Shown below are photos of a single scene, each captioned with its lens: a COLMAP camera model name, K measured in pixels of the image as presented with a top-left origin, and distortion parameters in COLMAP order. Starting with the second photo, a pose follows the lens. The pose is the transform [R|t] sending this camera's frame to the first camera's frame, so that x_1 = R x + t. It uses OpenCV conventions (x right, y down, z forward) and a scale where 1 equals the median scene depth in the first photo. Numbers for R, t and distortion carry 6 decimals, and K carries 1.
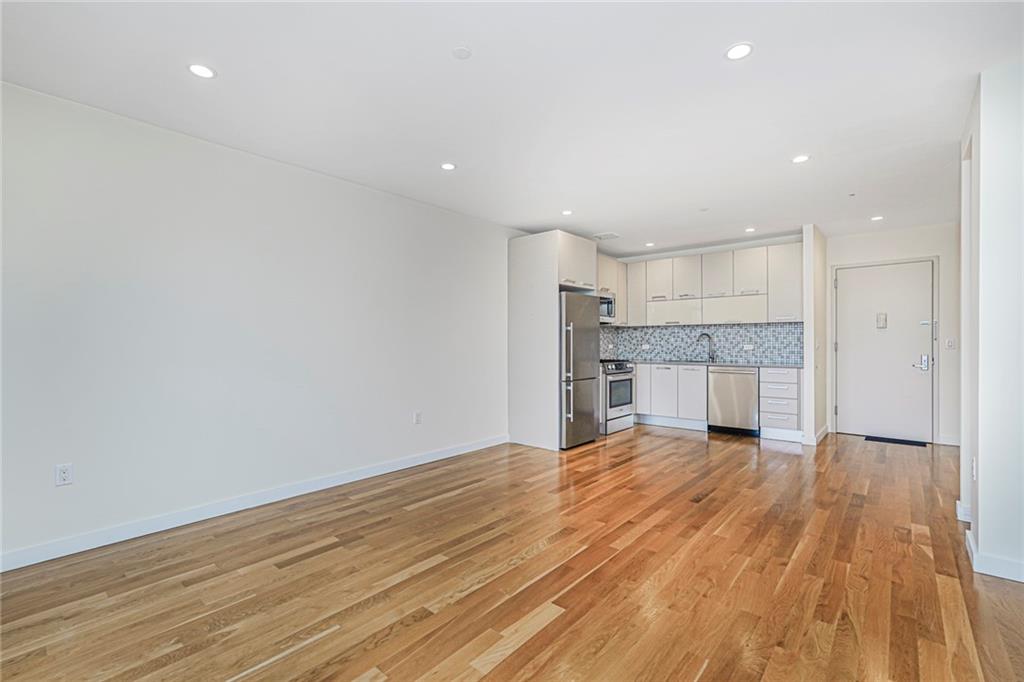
lens RADIAL K [[435.6, 0, 527.6], [0, 435.6, 342.1], [0, 0, 1]] dist [-0.000993, -0.000021]
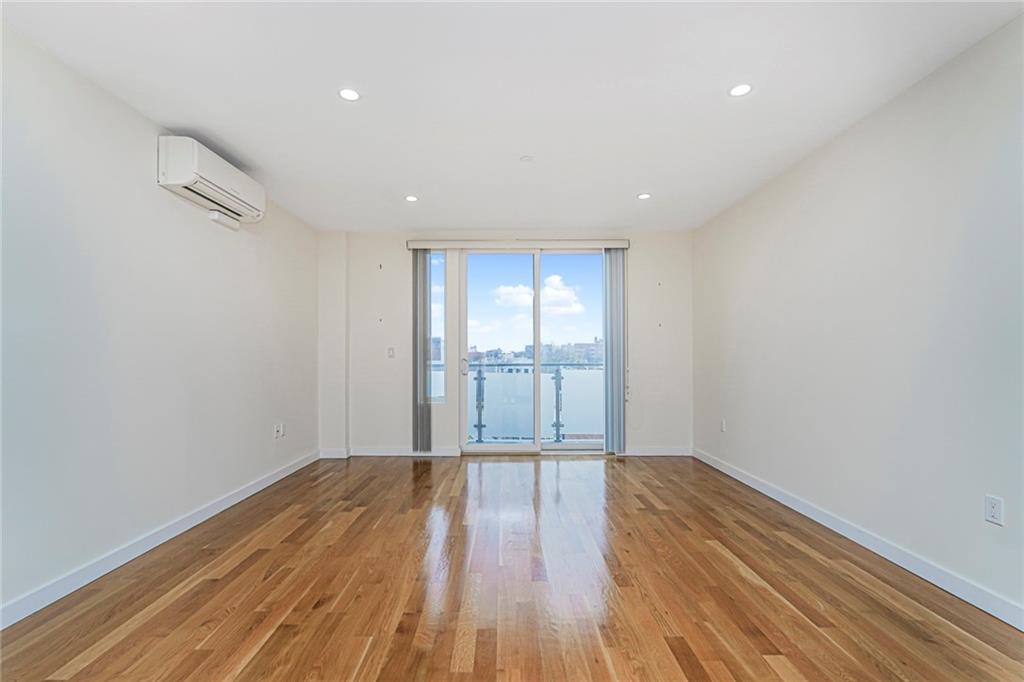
lens RADIAL K [[461.6, 0, 500.4], [0, 461.6, 350.8], [0, 0, 1]] dist [-0.002257, 0.000099]
pose [[-0.773466, -0.003267, -0.633830, 0.322064], [0.003638, 0.999947, -0.009593, 0.006401], [0.633828, -0.009725, -0.773413, 0.743179]]
